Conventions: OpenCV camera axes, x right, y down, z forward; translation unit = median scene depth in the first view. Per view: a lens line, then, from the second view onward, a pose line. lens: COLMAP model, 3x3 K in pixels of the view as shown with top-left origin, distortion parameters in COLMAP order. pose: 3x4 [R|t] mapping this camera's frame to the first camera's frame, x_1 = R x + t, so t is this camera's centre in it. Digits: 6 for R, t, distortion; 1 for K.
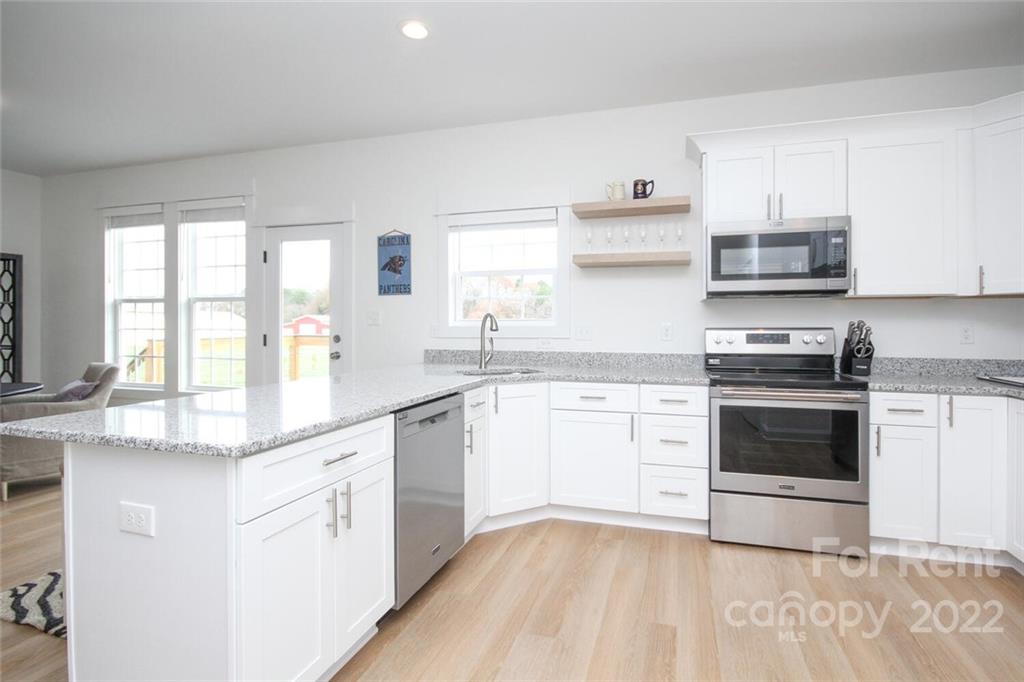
lens RADIAL K [[495.8, 0, 523.7], [0, 495.8, 330.7], [0, 0, 1]] dist [-0.006098, -0.000299]
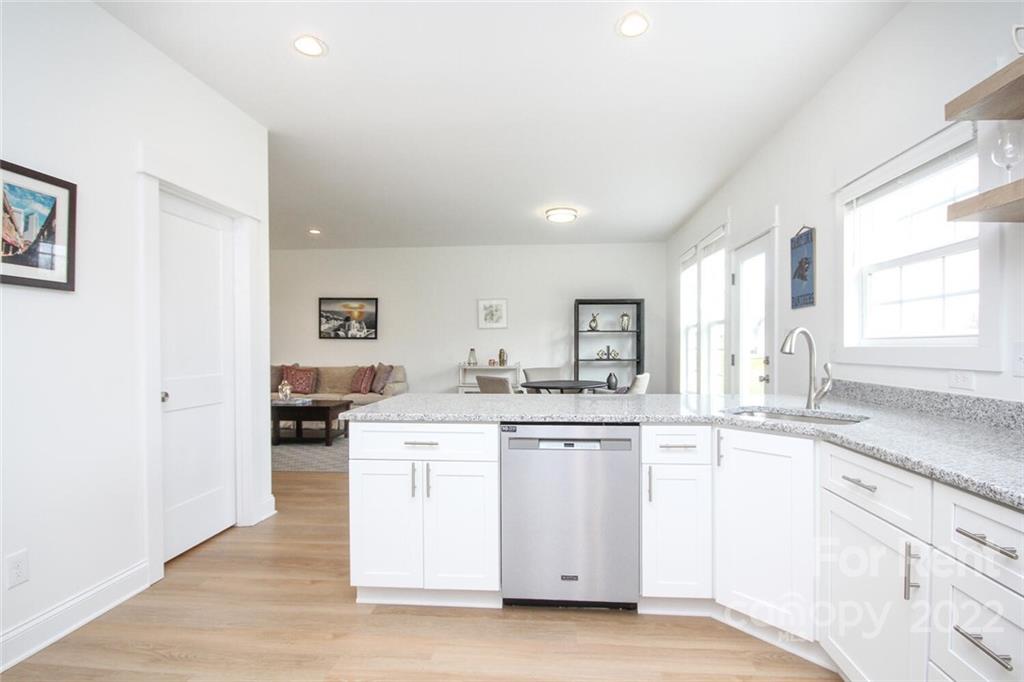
lens RADIAL K [[495.8, 0, 517.0], [0, 495.8, 348.7], [0, 0, 1]] dist [-0.006098, -0.000299]
pose [[0.191327, 0.002532, -0.981523, 0.592408], [-0.003131, 0.999993, 0.001969, -0.009096], [0.981521, 0.002697, 0.191334, 0.546400]]
